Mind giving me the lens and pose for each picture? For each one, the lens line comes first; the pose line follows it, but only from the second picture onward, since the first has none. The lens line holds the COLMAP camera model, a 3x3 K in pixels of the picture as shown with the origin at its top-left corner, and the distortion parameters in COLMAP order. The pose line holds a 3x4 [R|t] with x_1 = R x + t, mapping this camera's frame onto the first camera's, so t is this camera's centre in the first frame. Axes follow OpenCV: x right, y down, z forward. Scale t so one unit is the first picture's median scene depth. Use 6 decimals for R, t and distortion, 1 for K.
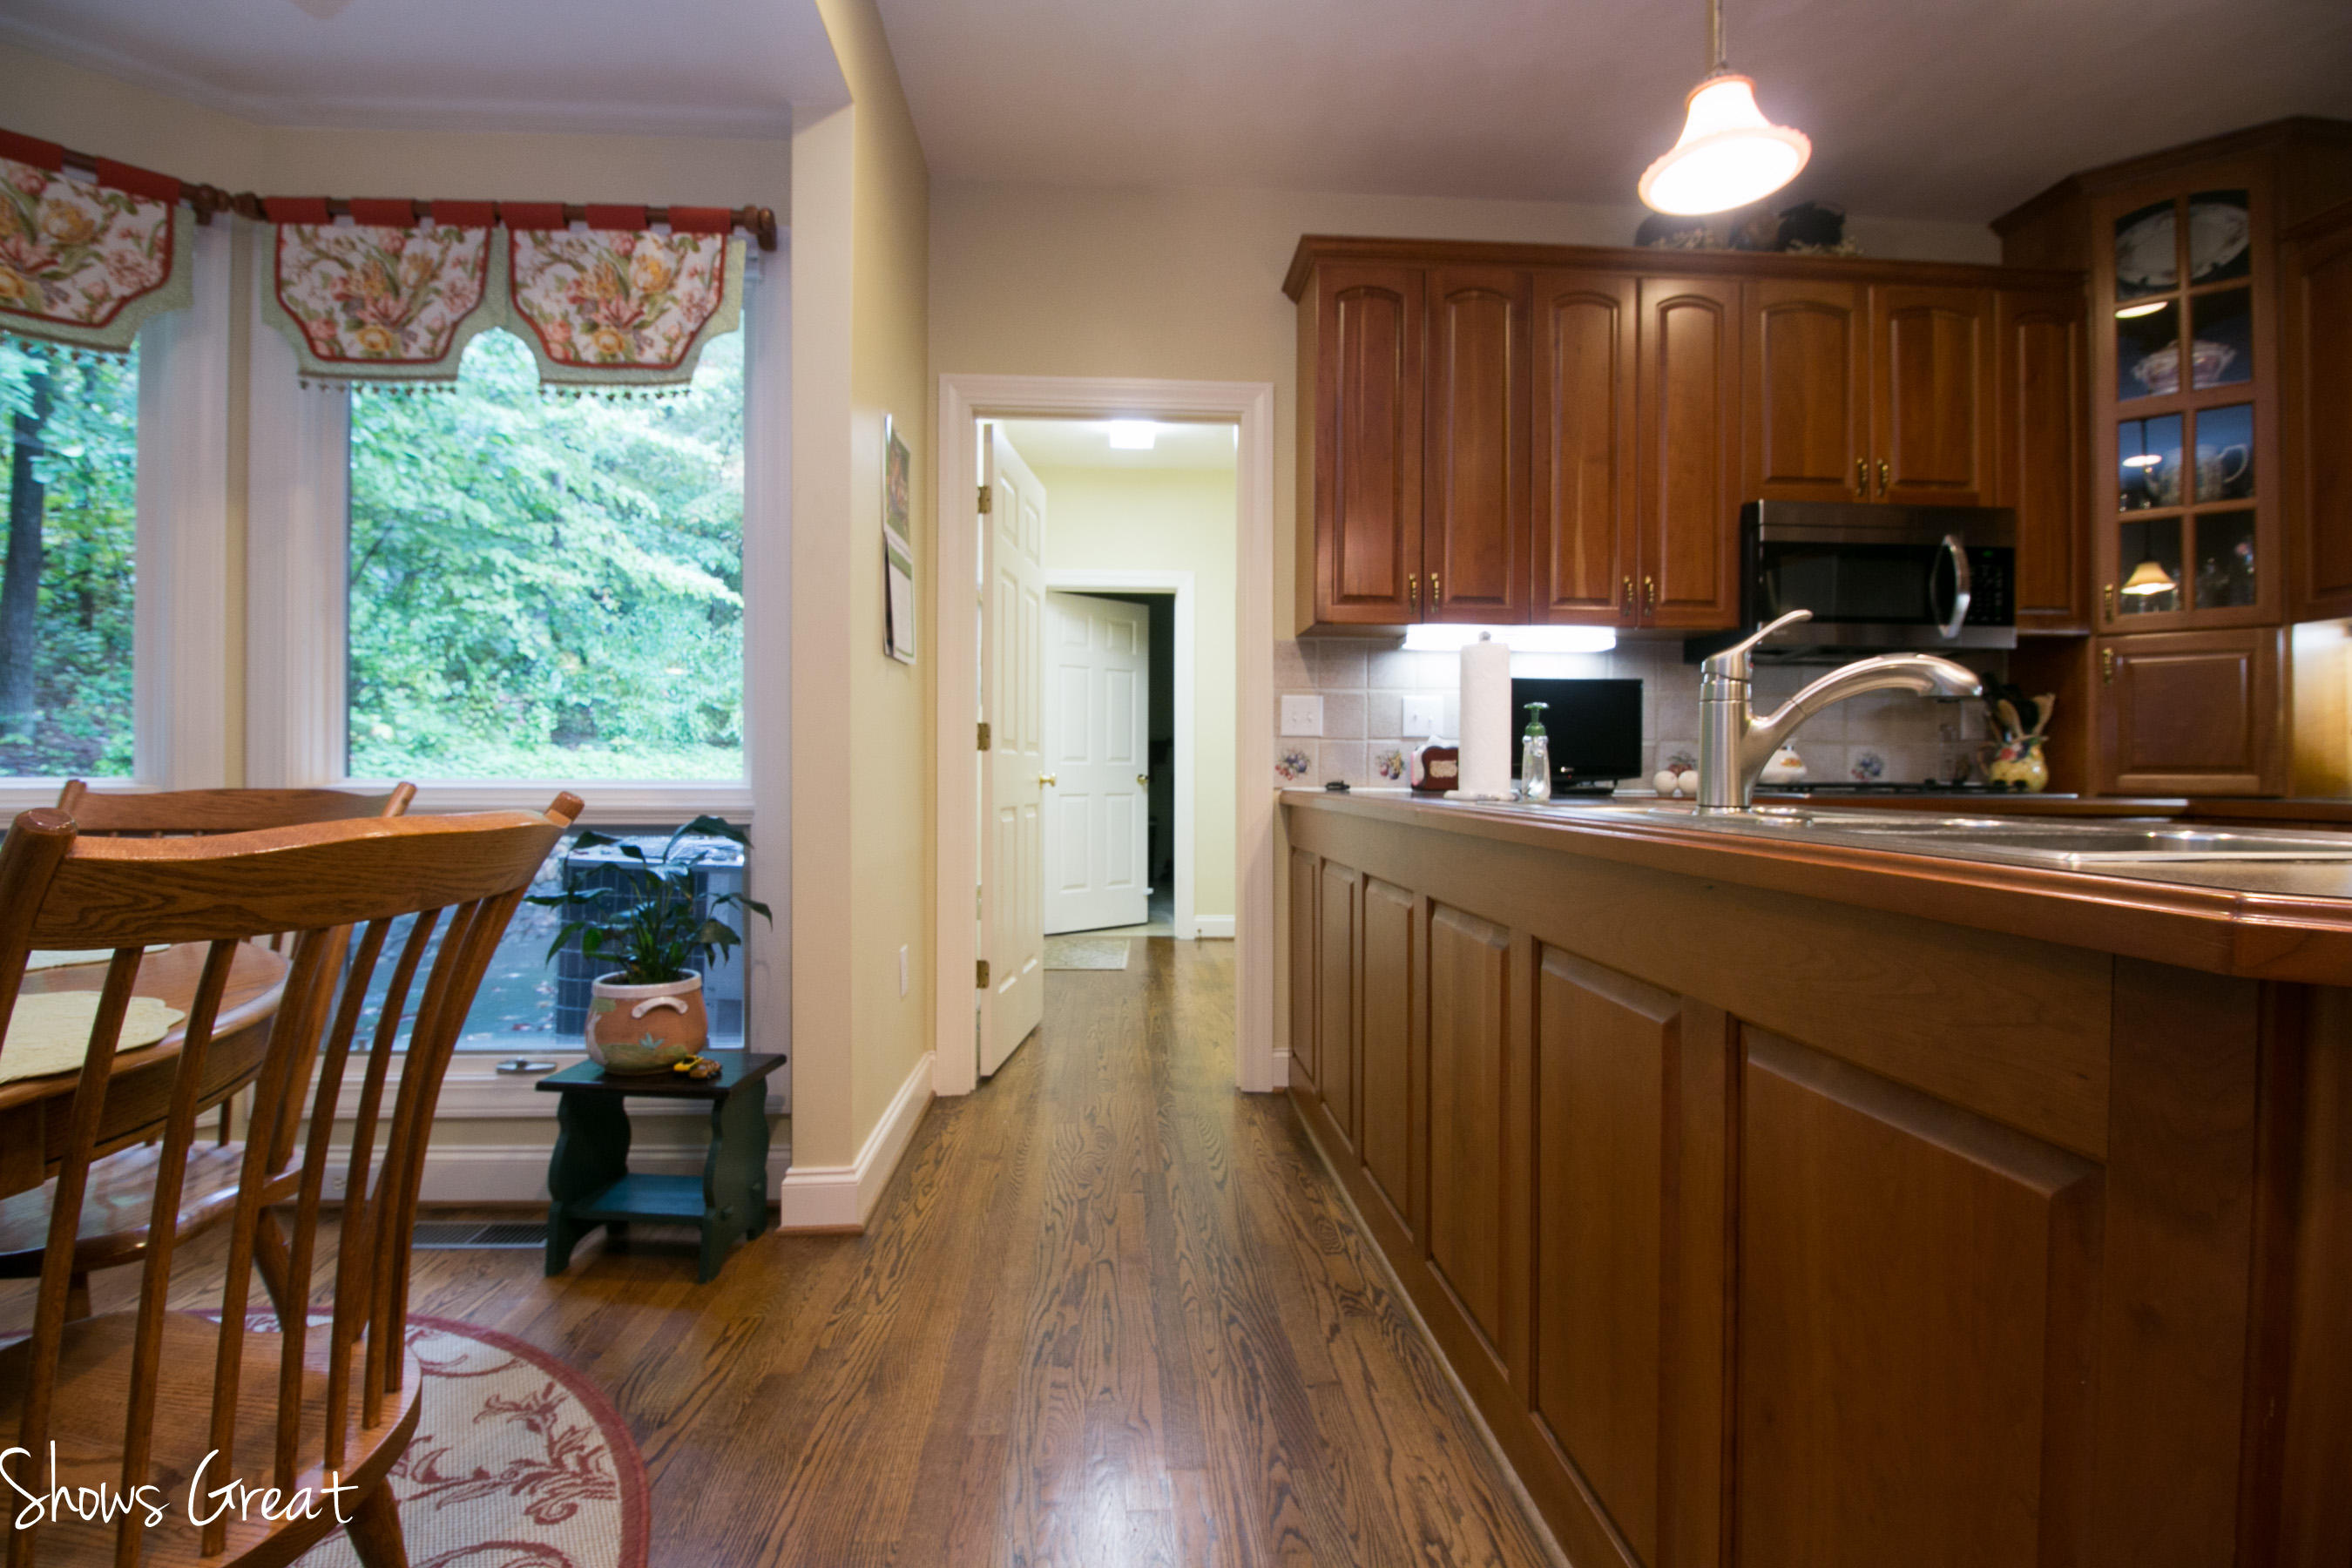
lens RADIAL K [[1085.3, 0, 1175.4], [0, 1085.3, 770.5], [0, 0, 1]] dist [-0.003070, -0.009880]
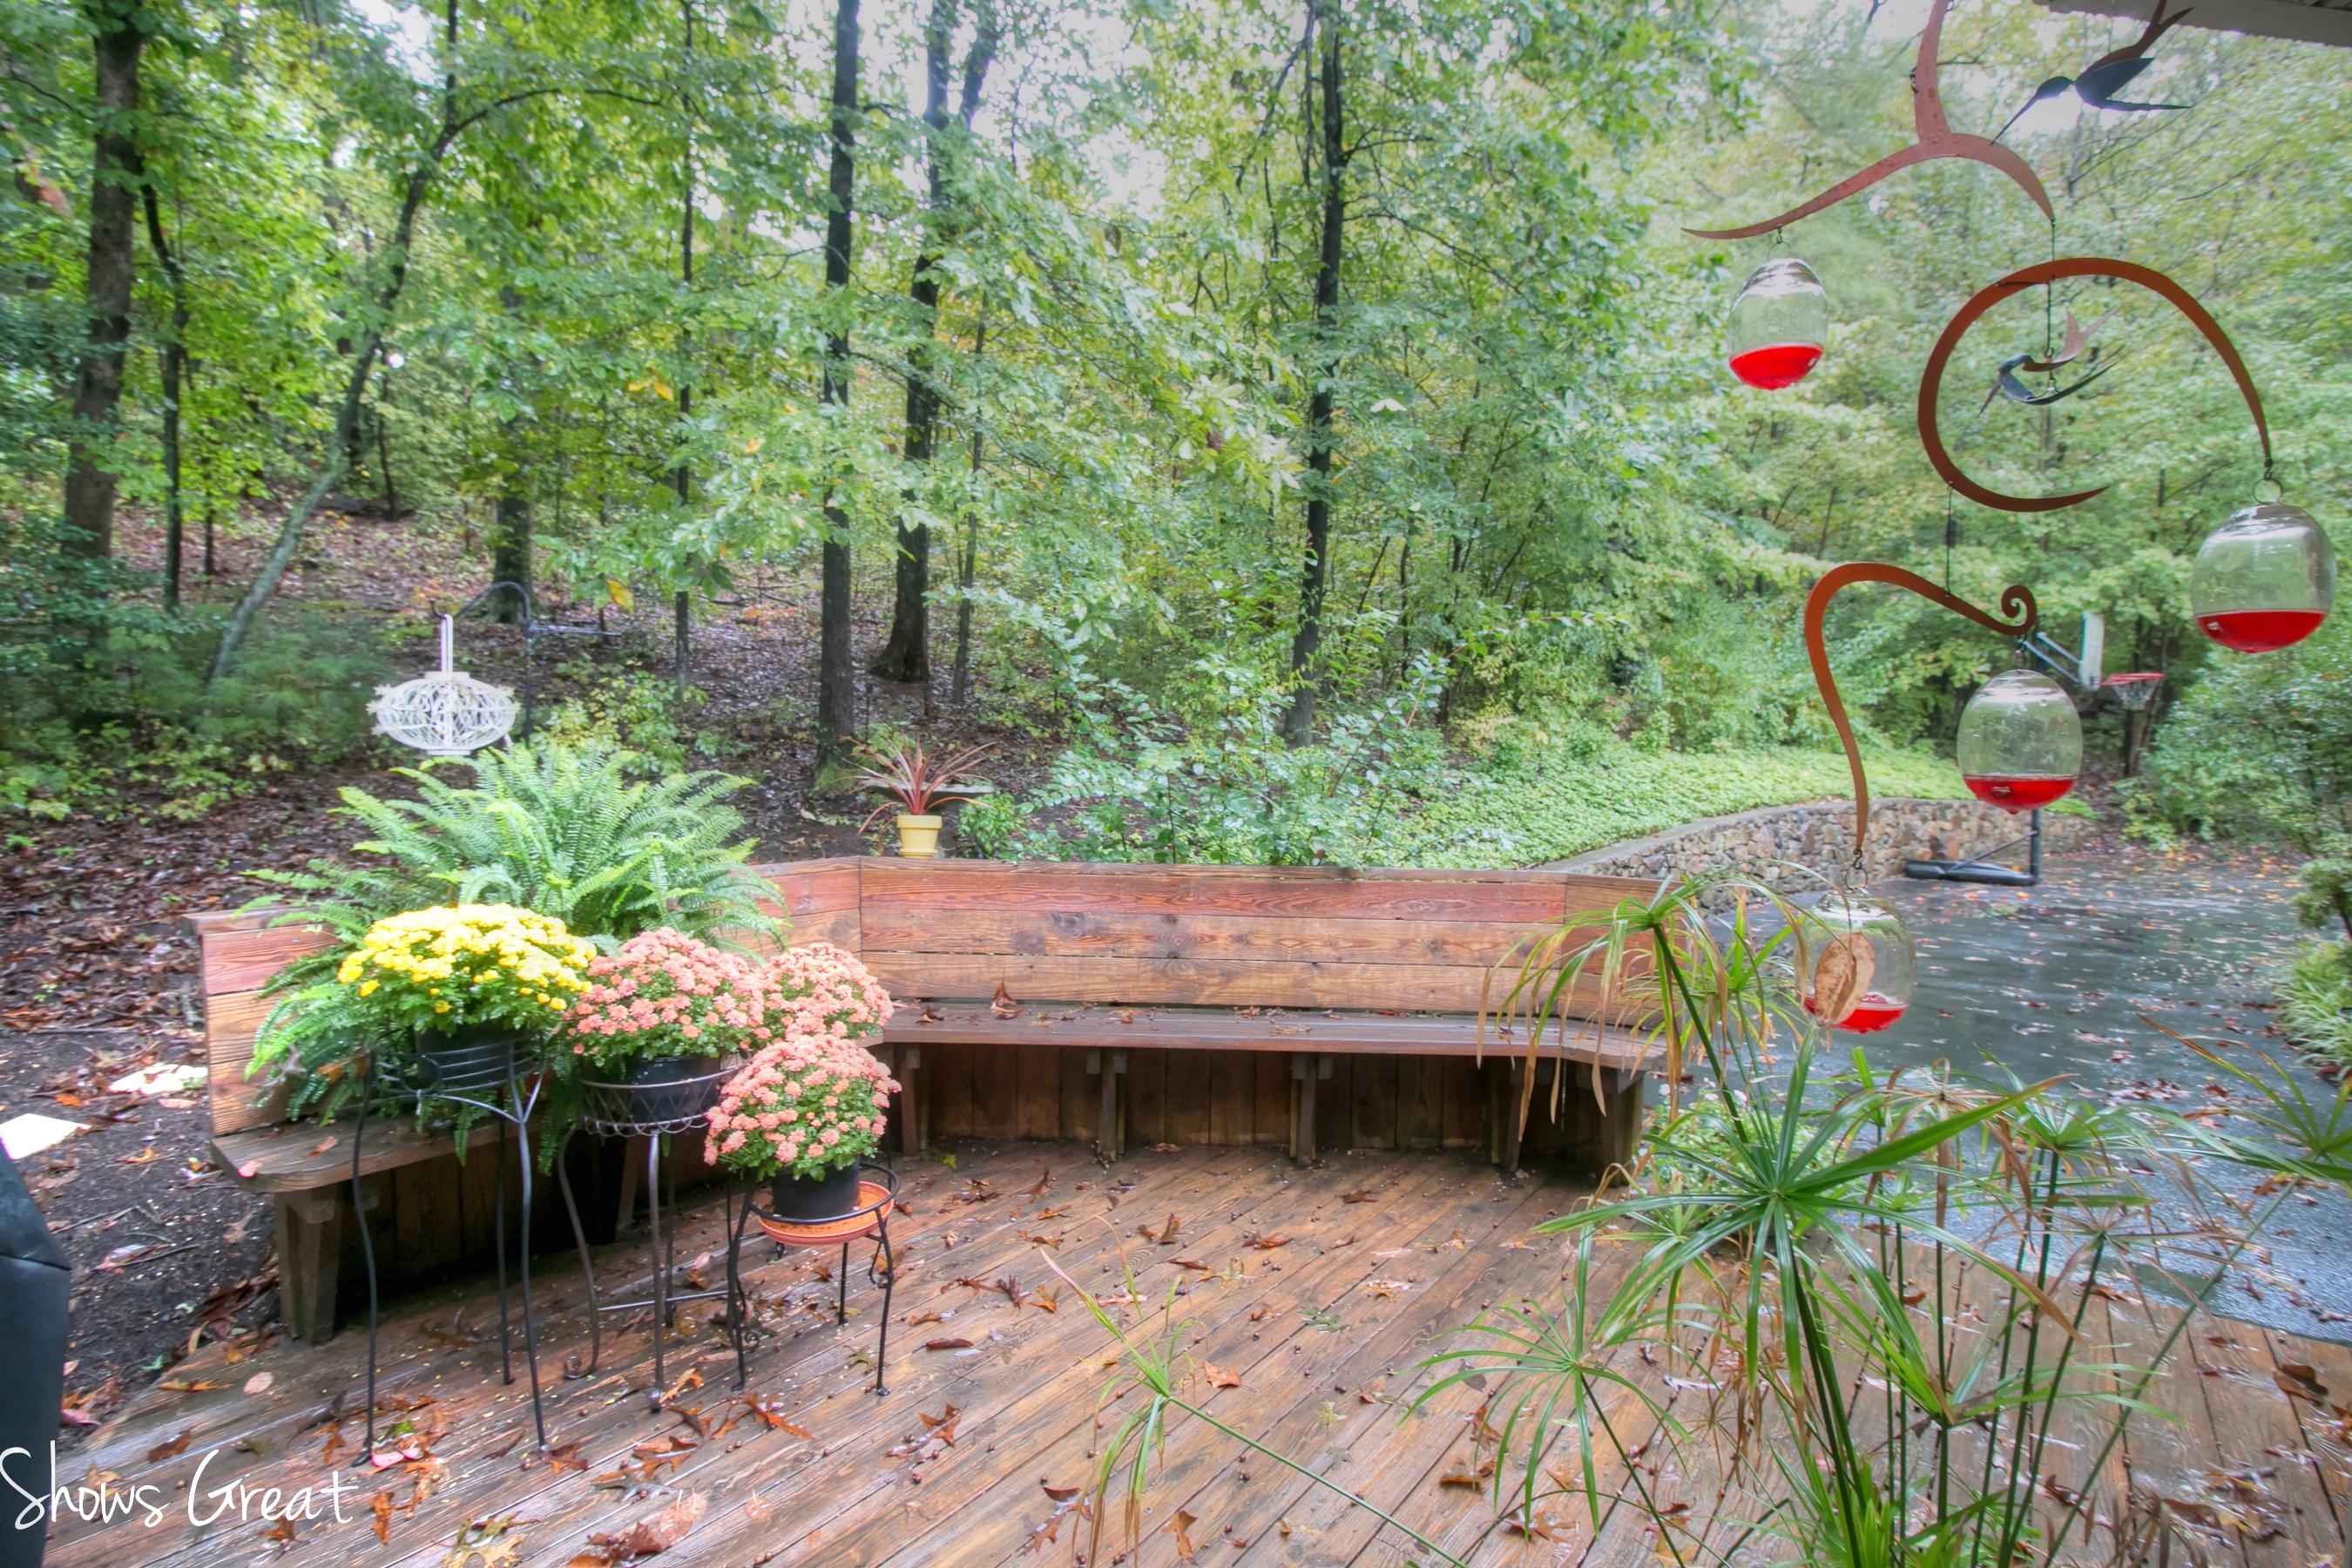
lens RADIAL K [[1085.3, 0, 1167.4], [0, 1085.3, 769.0], [0, 0, 1]] dist [-0.003070, -0.009880]
pose [[0.739491, 0.030216, -0.672488, -0.908082], [-0.015384, 0.999490, 0.027991, -0.092887], [0.672991, -0.010354, 0.739578, -0.108096]]
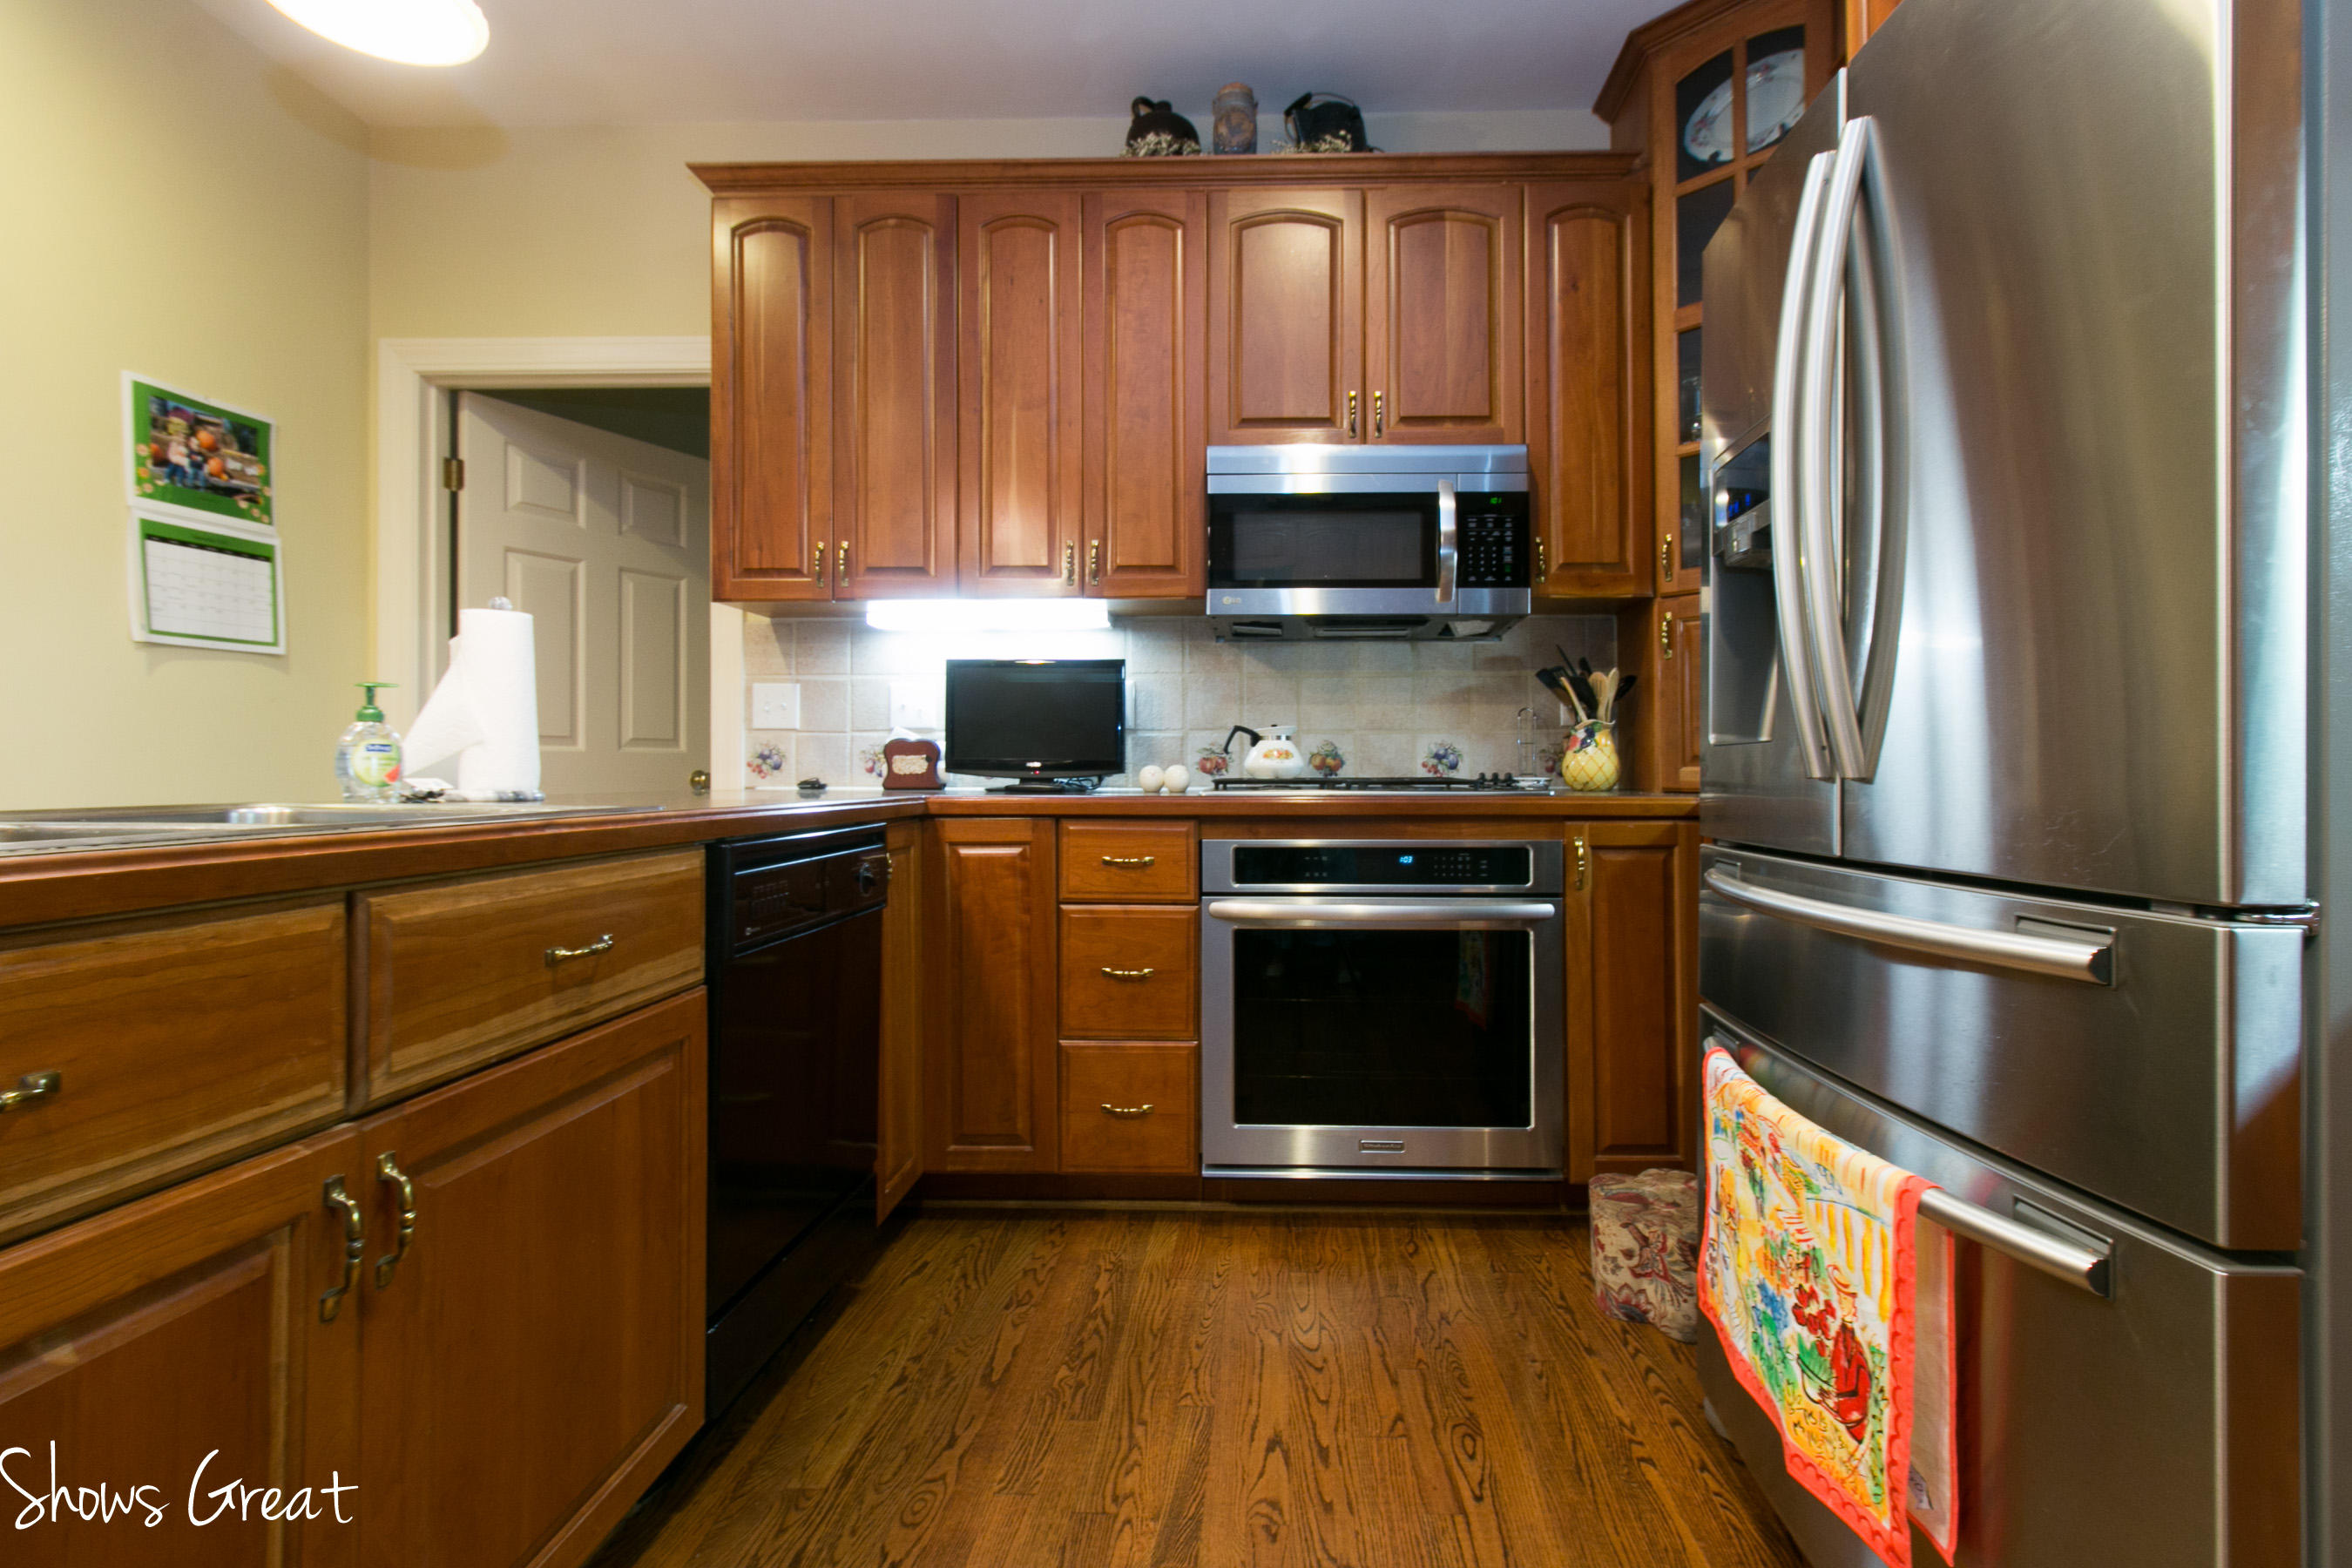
lens RADIAL K [[1198.6, 0, 1281.1], [0, 1198.6, 757.0], [0, 0, 1]] dist [0.006644, 0.001400]
pose [[0.994024, -0.007062, -0.108933, 0.790956], [0.006035, 0.999934, -0.009760, 0.004309], [0.108994, 0.009045, 0.994001, 0.082448]]
